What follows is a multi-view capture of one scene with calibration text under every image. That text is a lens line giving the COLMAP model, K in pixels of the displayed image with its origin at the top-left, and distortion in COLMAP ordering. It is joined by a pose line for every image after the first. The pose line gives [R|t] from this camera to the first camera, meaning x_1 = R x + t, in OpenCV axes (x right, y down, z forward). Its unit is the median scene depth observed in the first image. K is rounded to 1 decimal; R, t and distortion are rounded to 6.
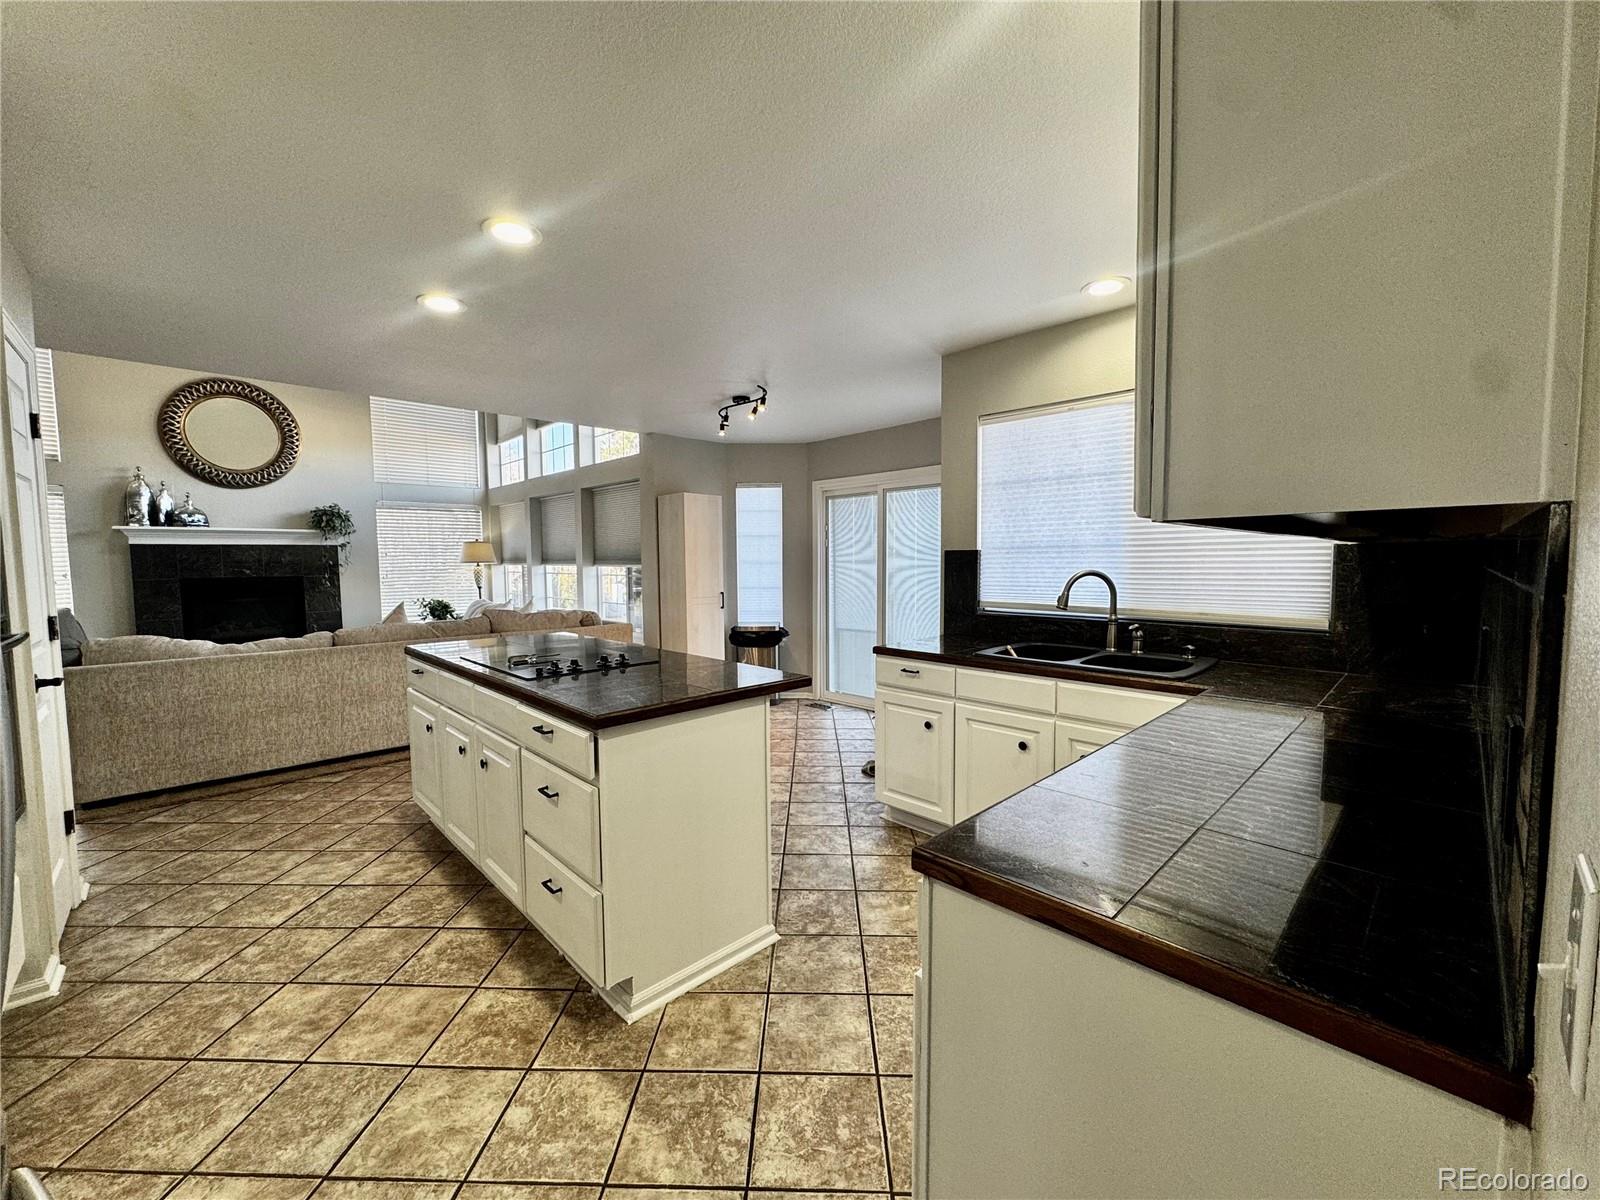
lens RADIAL K [[638.1, 0, 799.2], [0, 638.1, 603.6], [0, 0, 1]] dist [-0.001584, -0.000120]
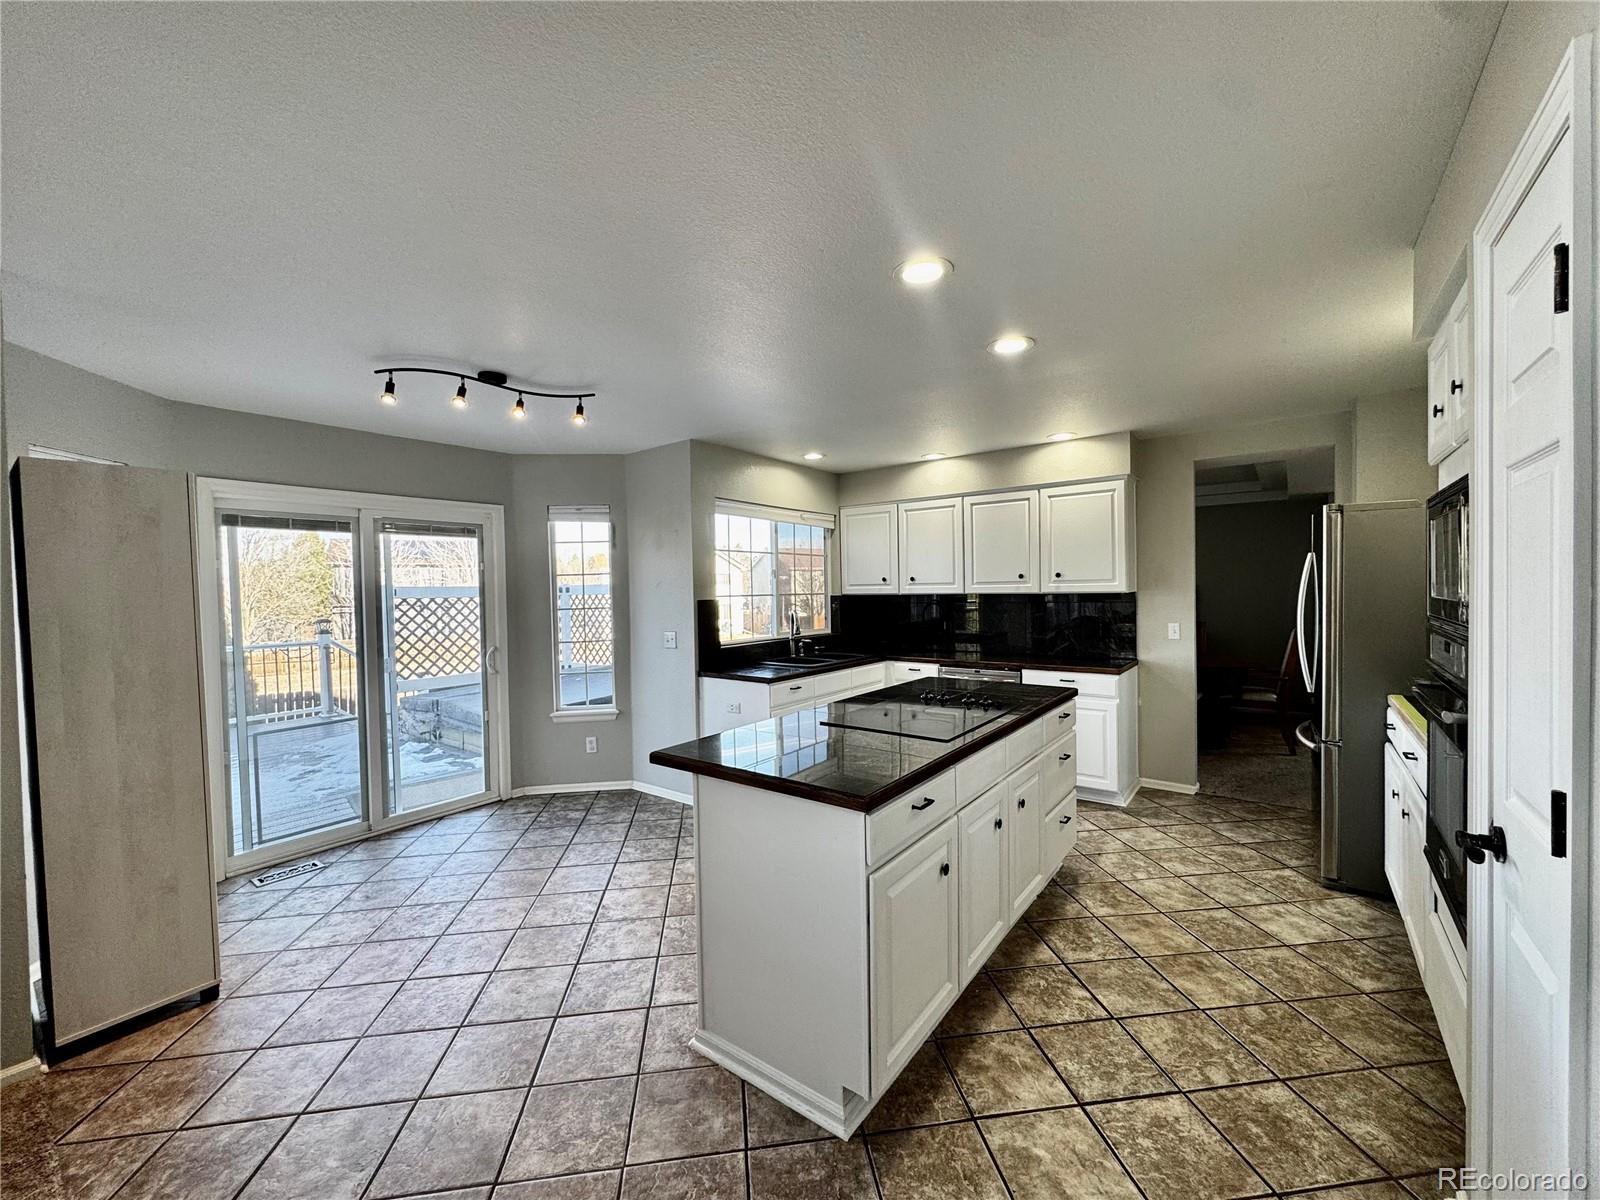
lens RADIAL K [[638.1, 0, 799.2], [0, 638.1, 603.6], [0, 0, 1]] dist [-0.001584, -0.000120]
pose [[-0.149805, -0.014205, 0.988613, -1.671428], [0.090926, 0.995462, 0.028081, -0.159282], [-0.984526, 0.094098, -0.147834, 1.681507]]
